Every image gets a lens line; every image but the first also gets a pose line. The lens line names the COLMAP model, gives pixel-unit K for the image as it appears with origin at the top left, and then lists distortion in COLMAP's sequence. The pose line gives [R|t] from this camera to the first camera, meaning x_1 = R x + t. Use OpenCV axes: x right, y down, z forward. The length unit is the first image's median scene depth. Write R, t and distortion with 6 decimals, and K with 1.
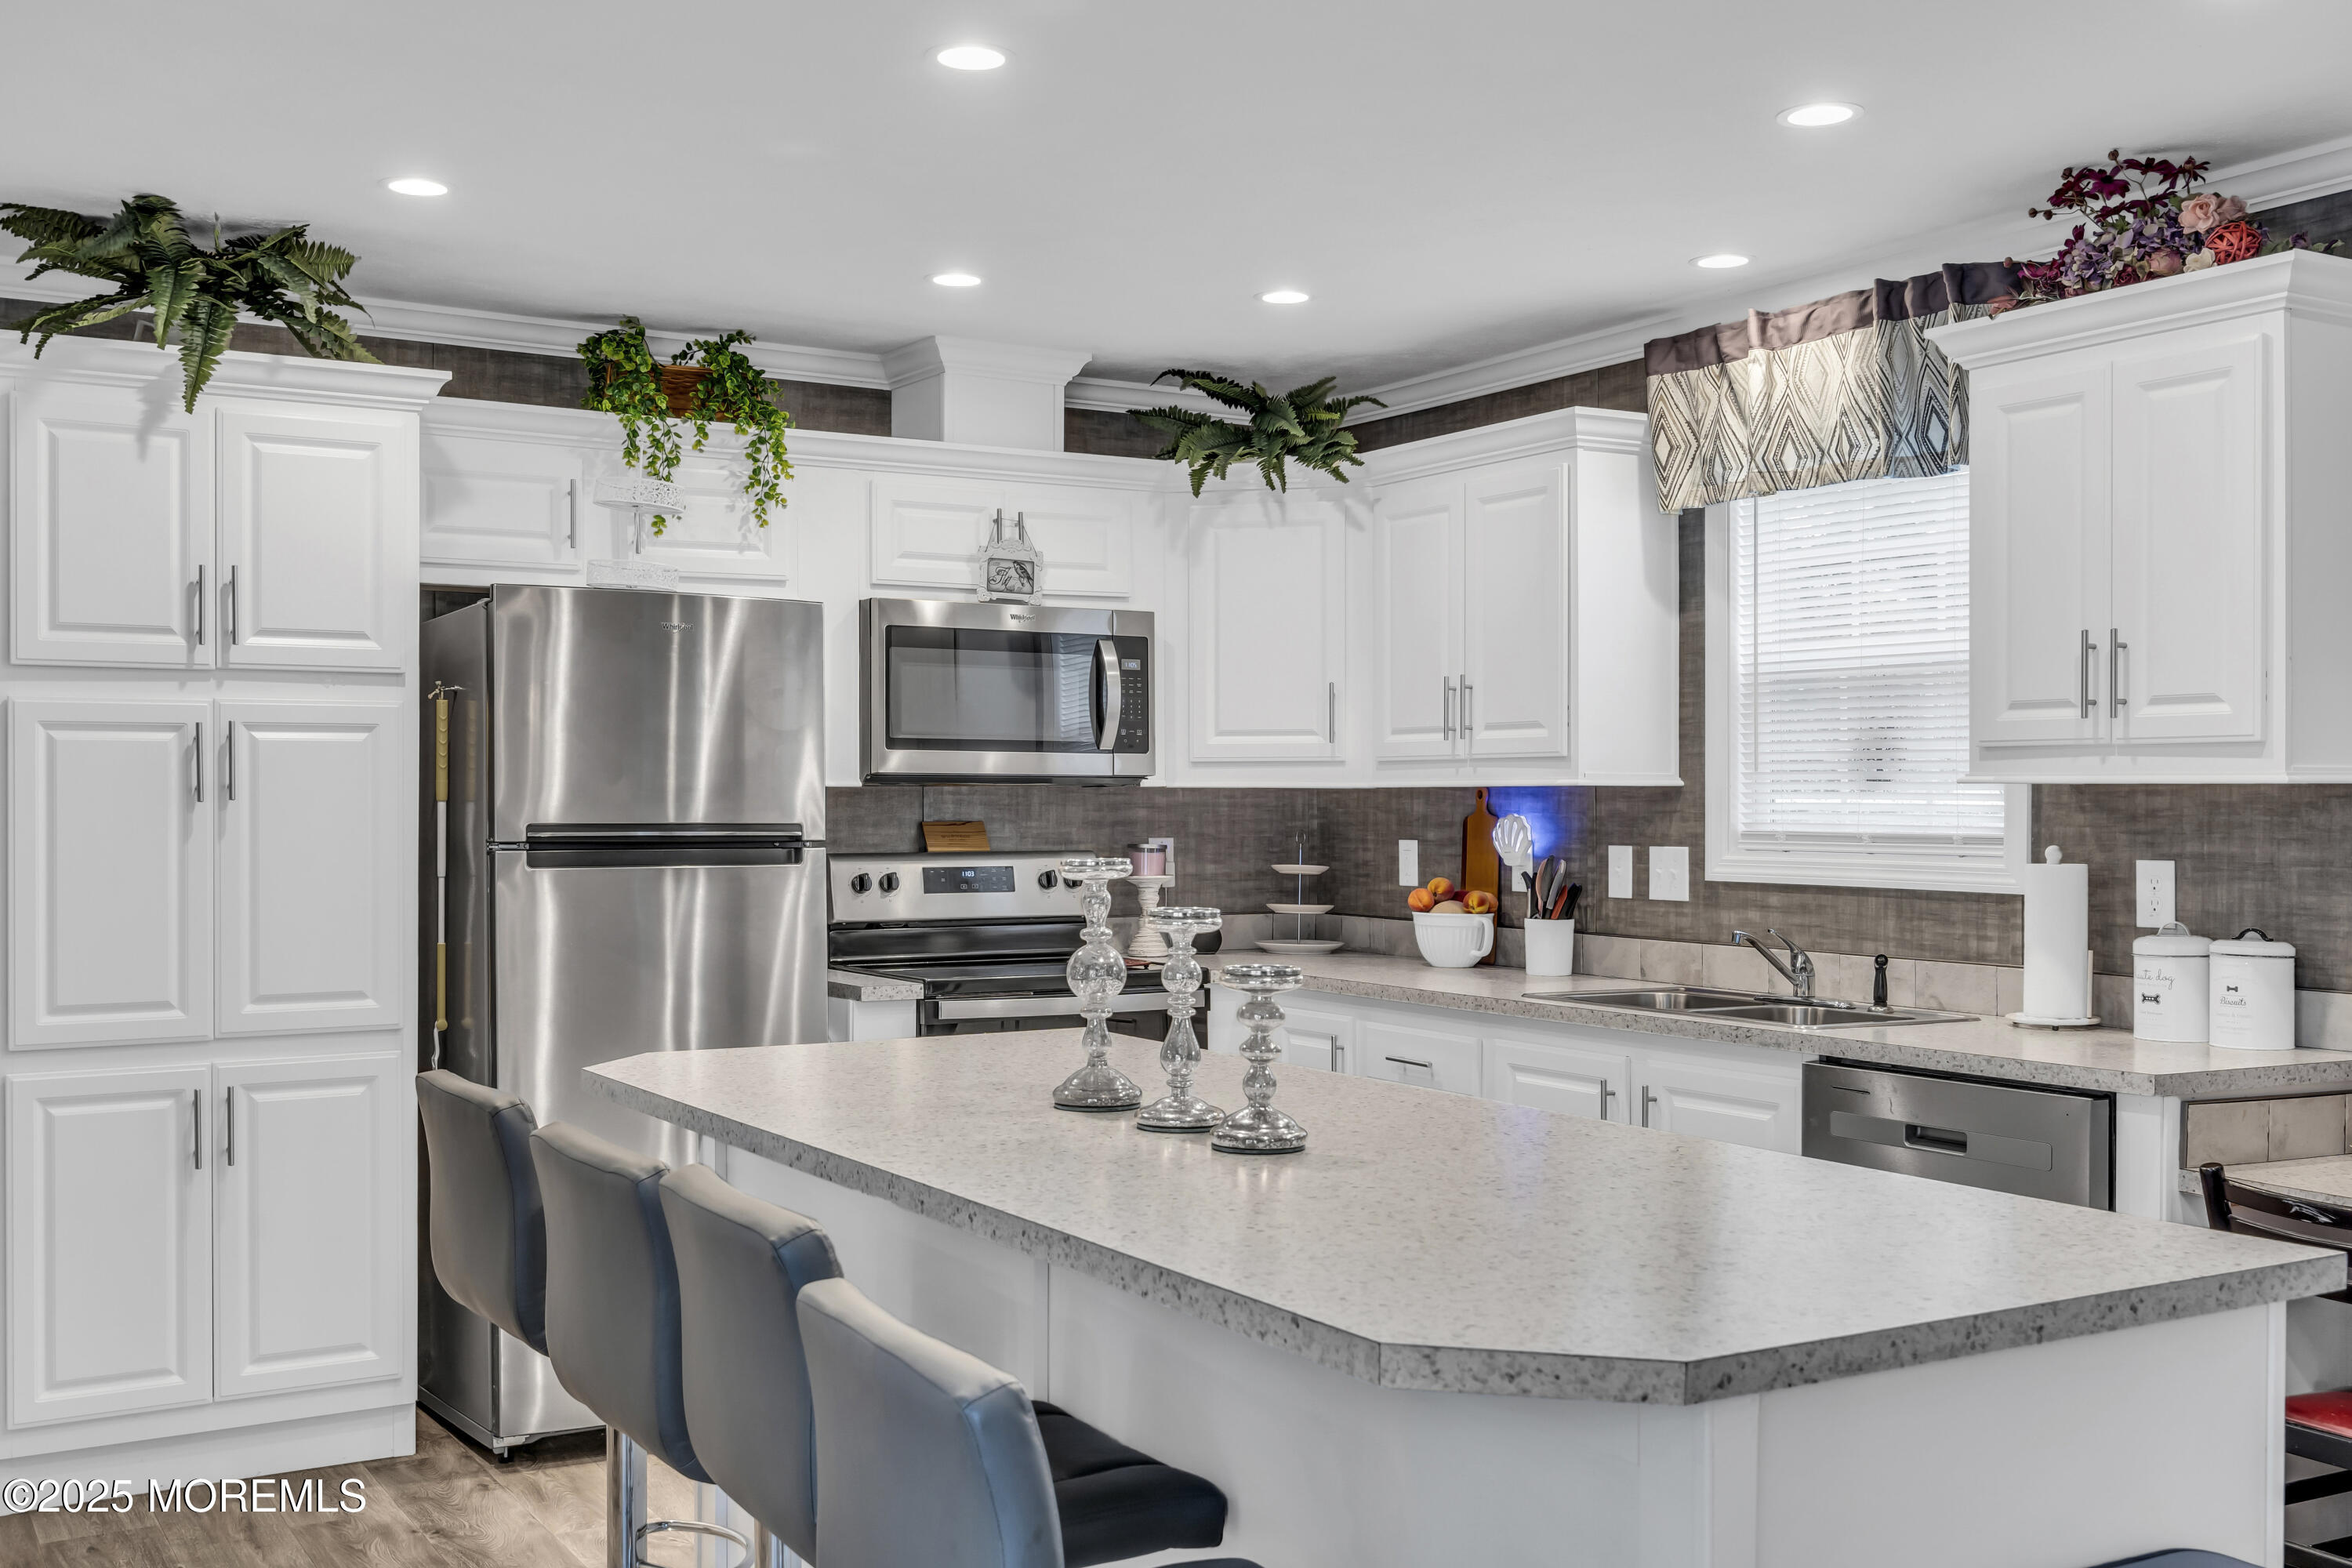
lens RADIAL K [[2298.8, 0, 1156.1], [0, 2298.8, 781.1], [0, 0, 1]] dist [0.011769, 0.000000]
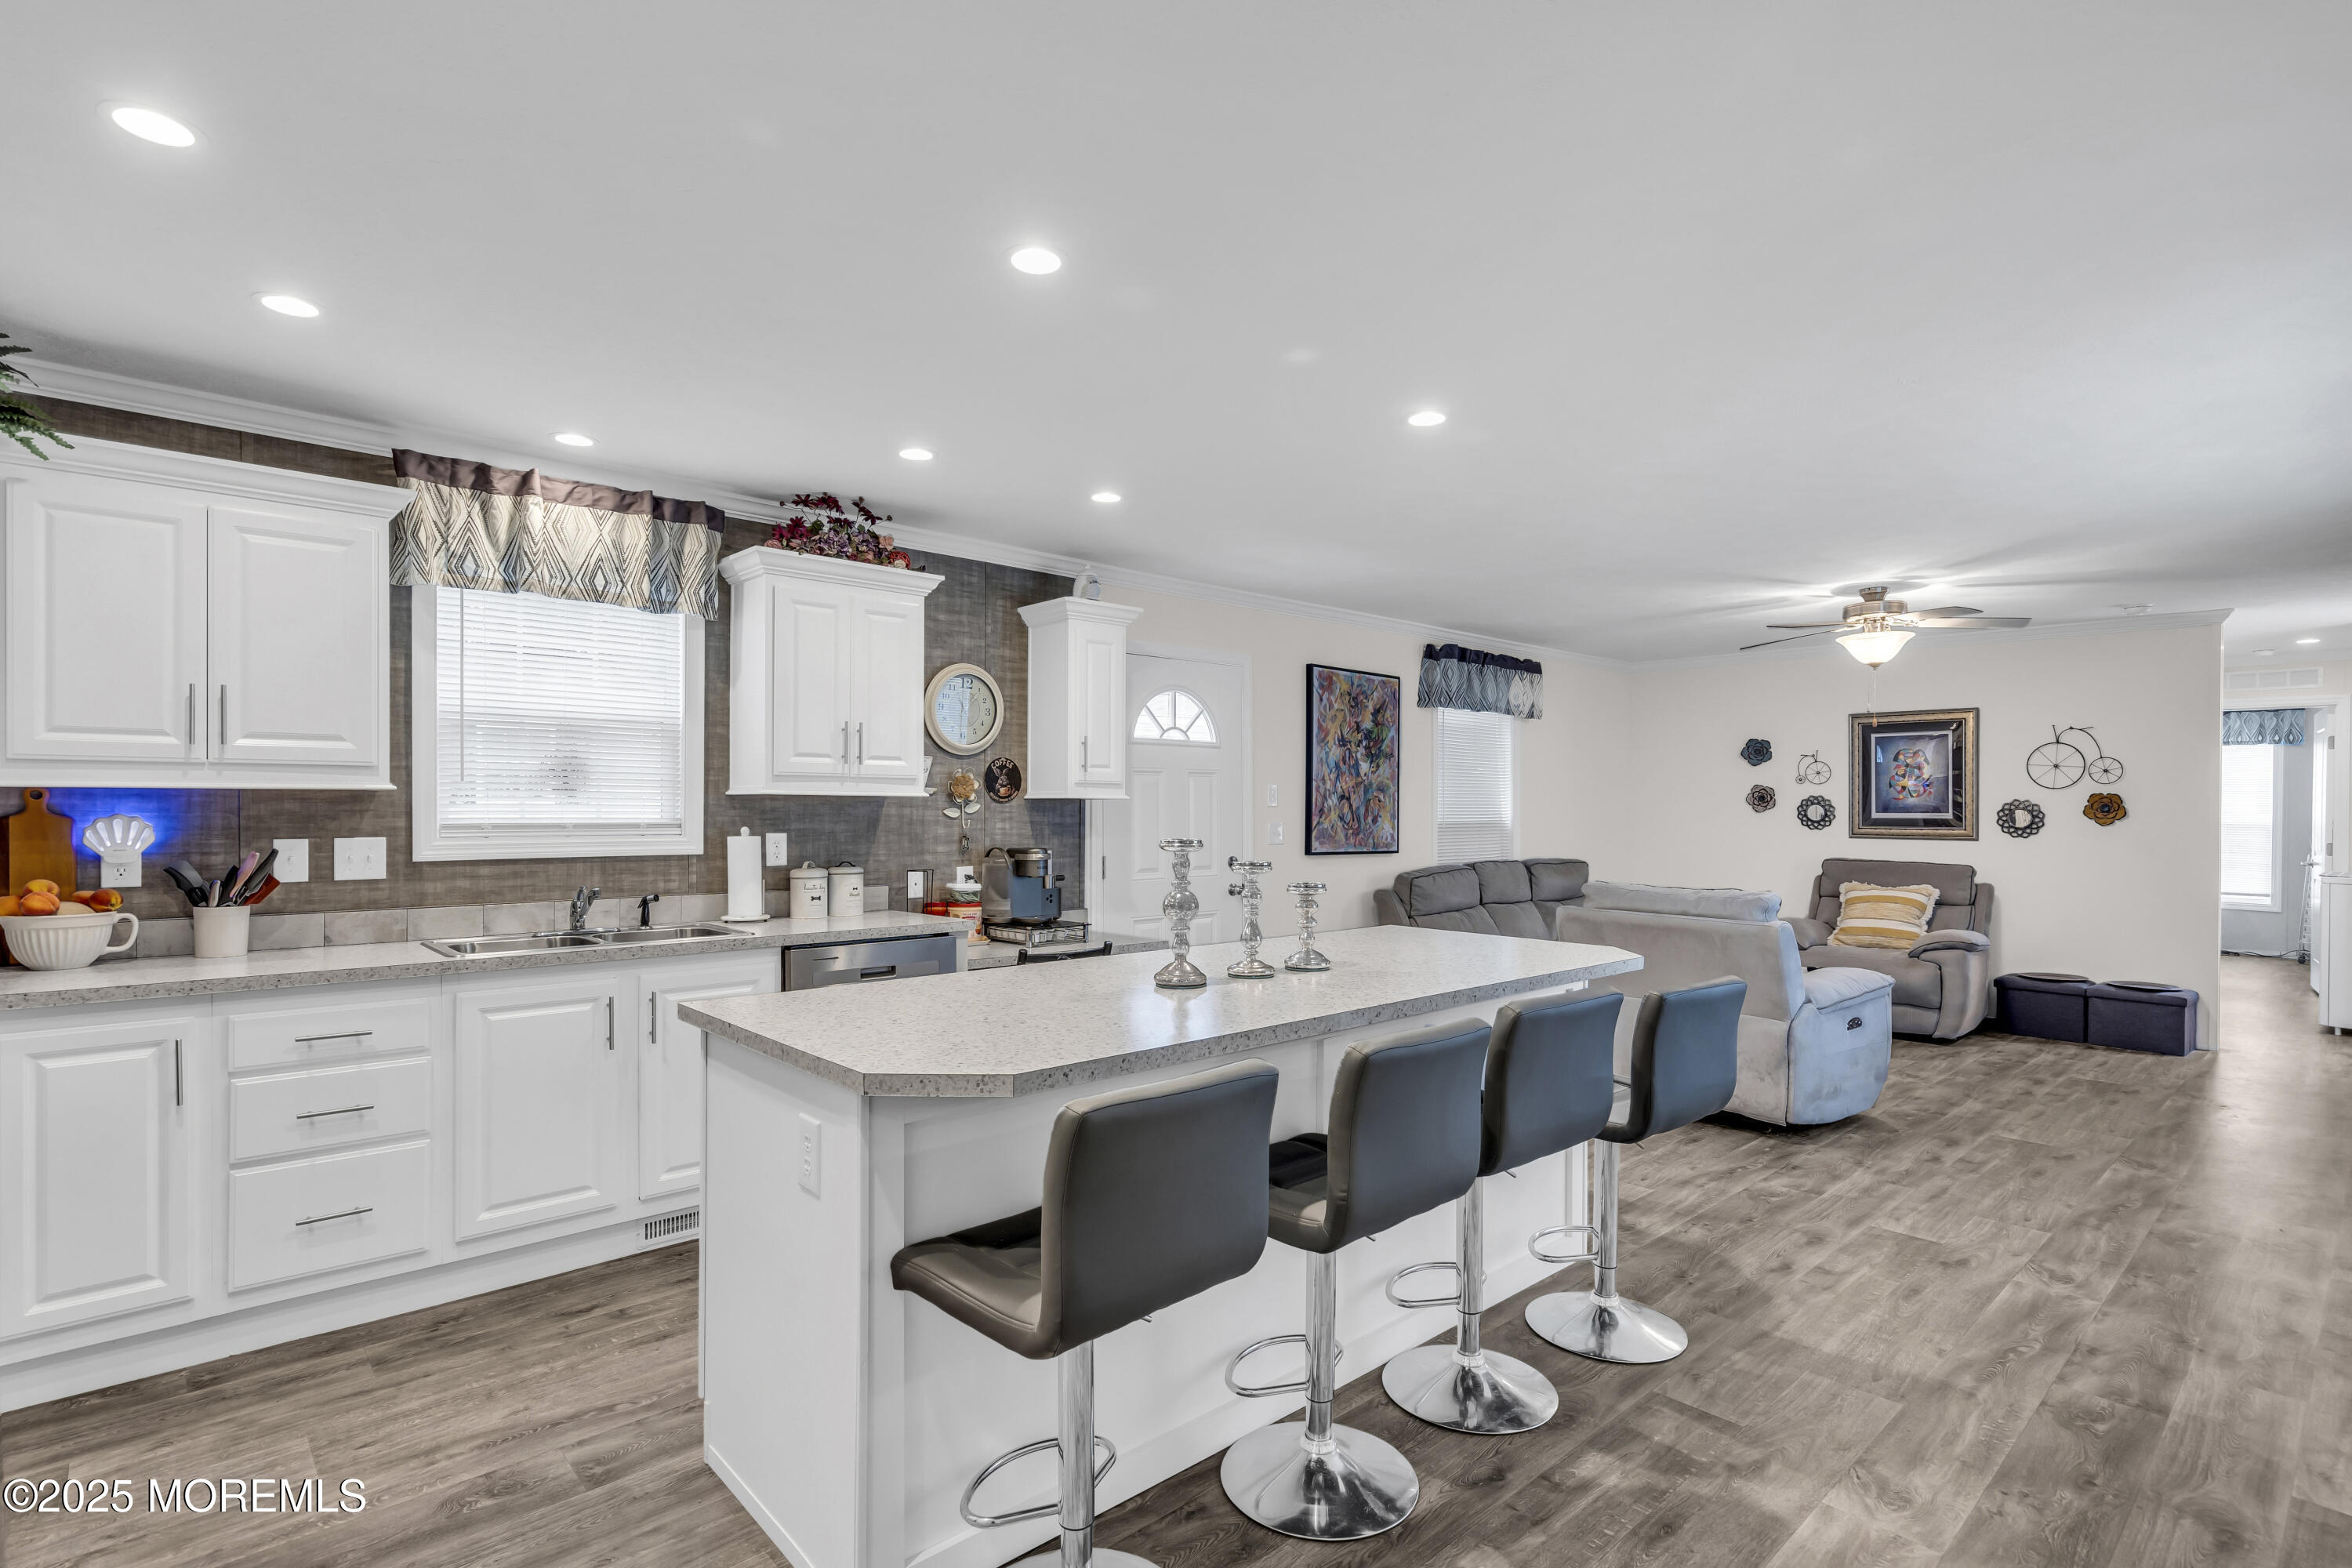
lens RADIAL K [[1138.0, 0, 1166.5], [0, 1138.0, 803.7], [0, 0, 1]] dist [0.002877, -0.000784]
pose [[-0.201669, -0.001151, 0.979453, -0.499961], [-0.012365, 0.999923, -0.001371, 0.004813], [-0.979376, -0.012387, -0.201668, 0.697930]]
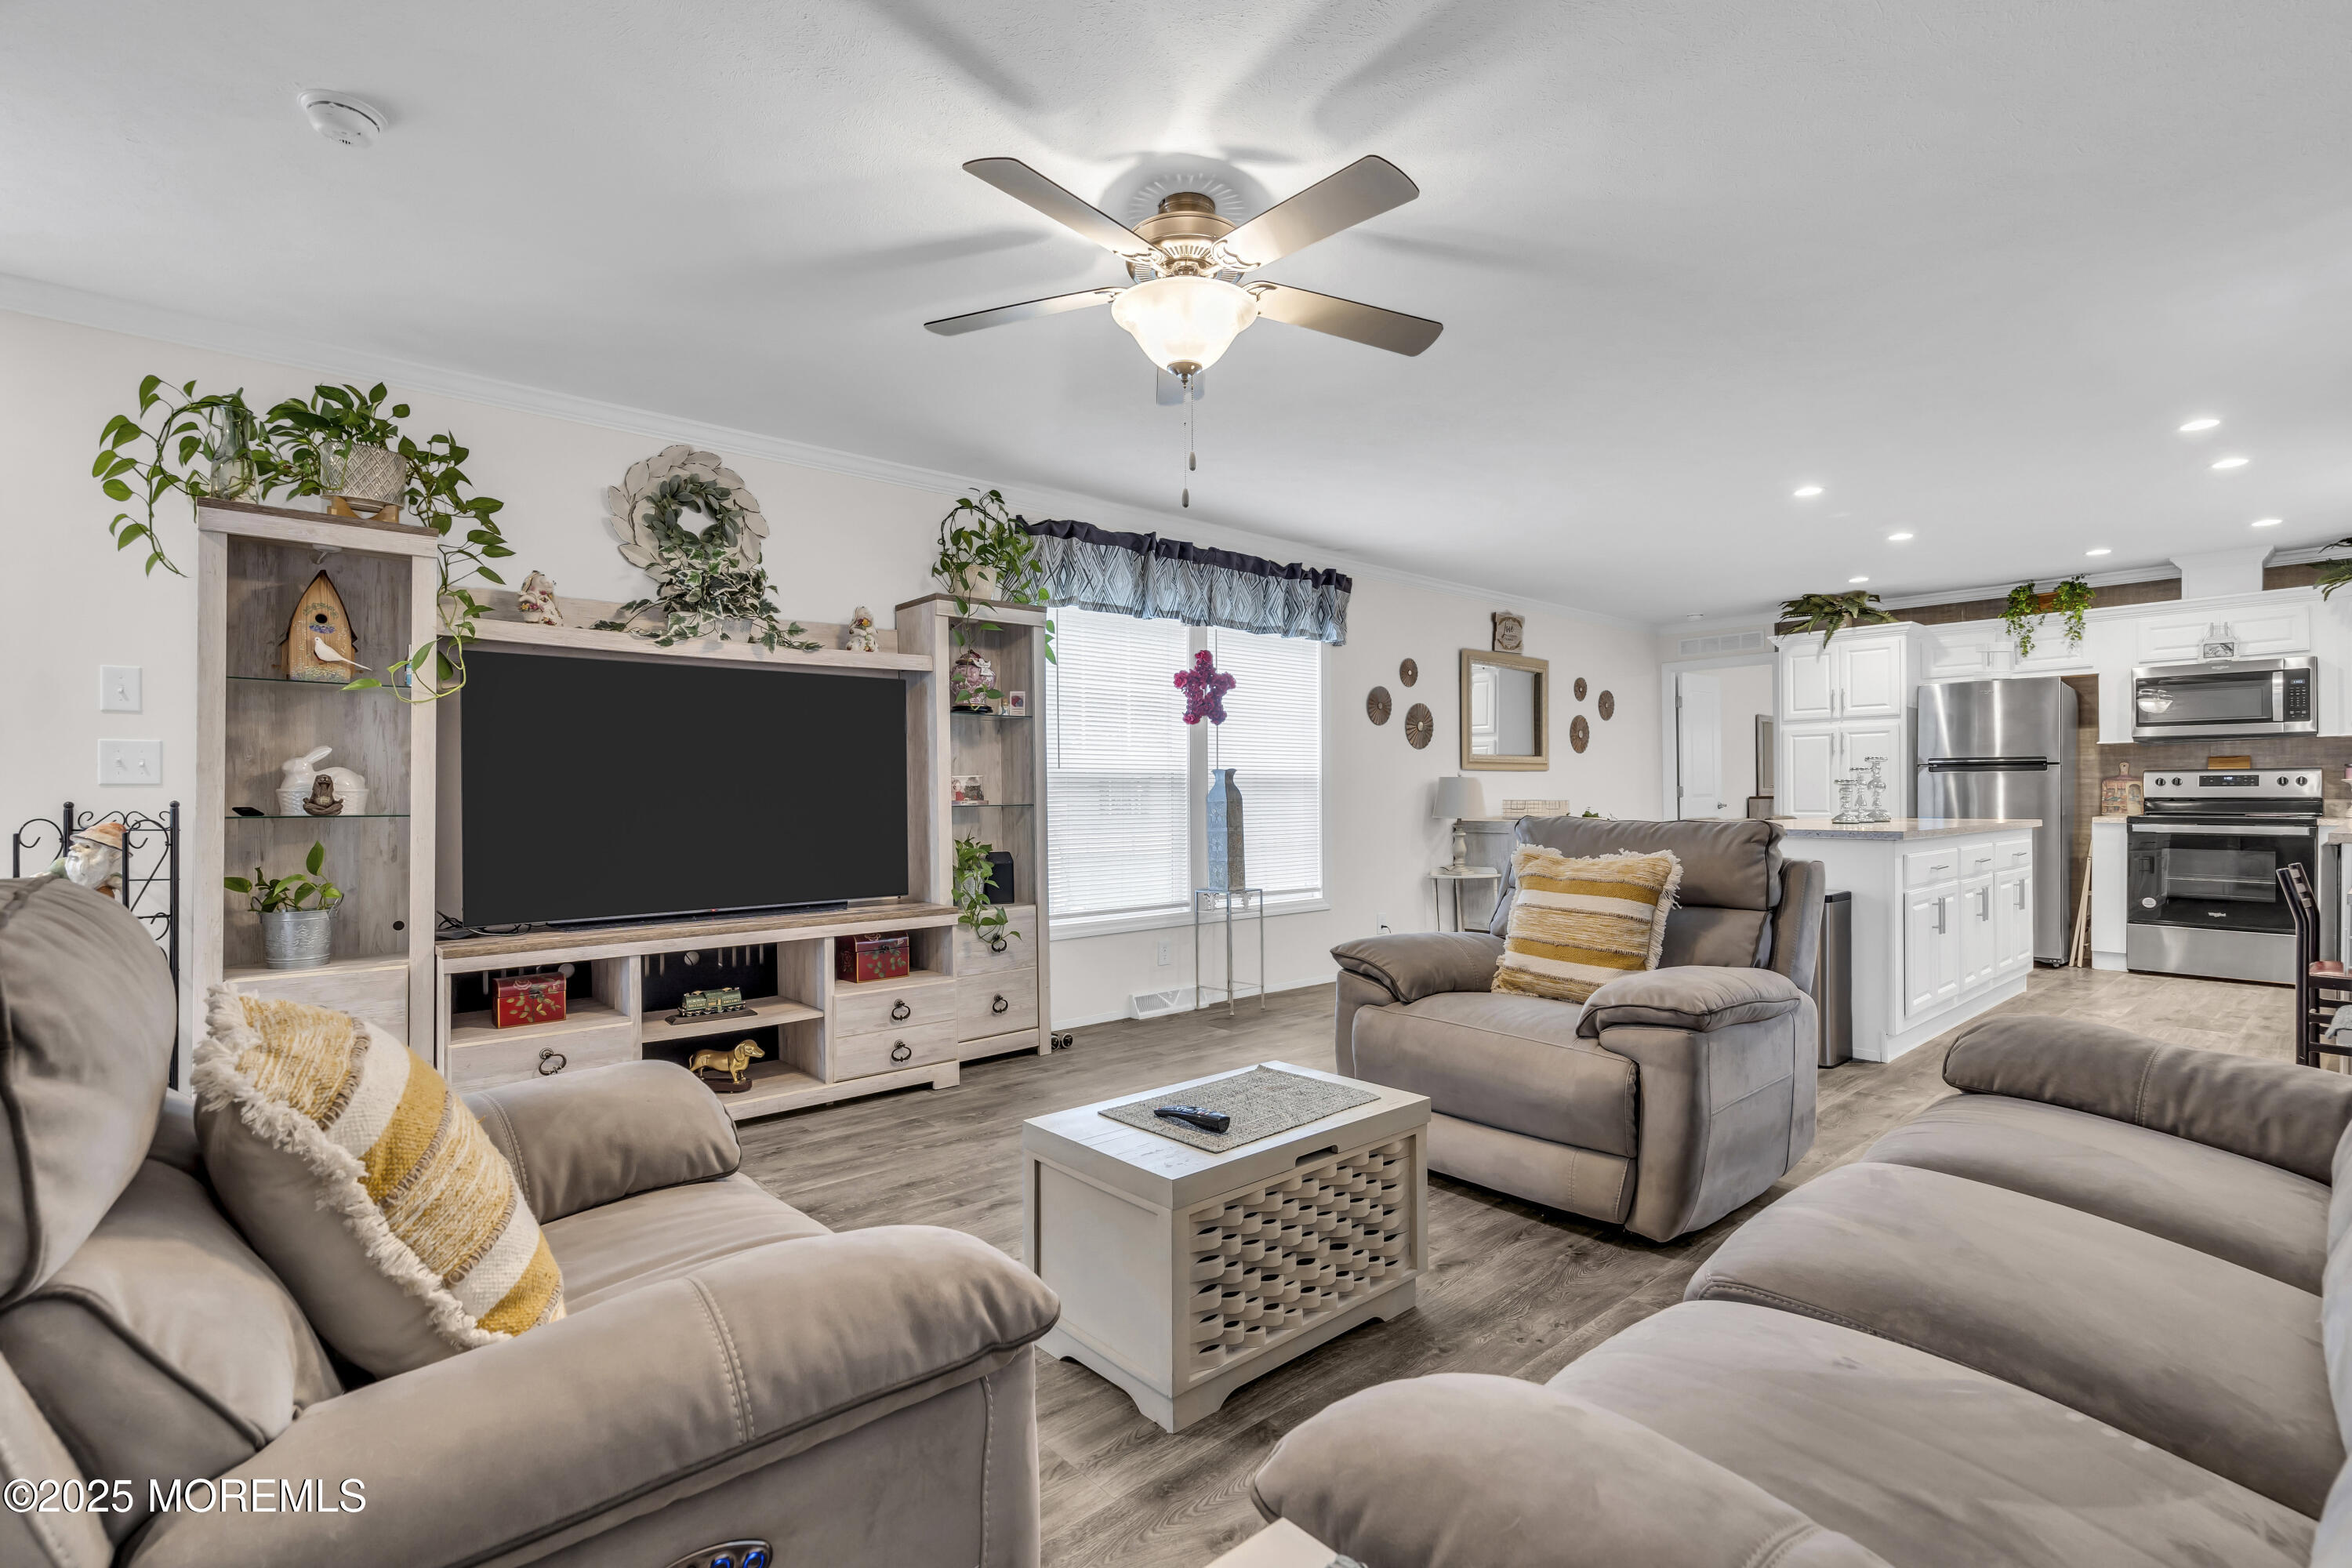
lens RADIAL K [[1073.7, 0, 1163.7], [0, 1073.7, 796.5], [0, 0, 1]] dist [-0.006651, 0.003234]
pose [[0.175686, 0.000905, -0.984446, 0.892853], [0.012568, 0.999916, 0.003162, 0.047004], [0.984366, -0.012928, 0.175660, -0.279944]]
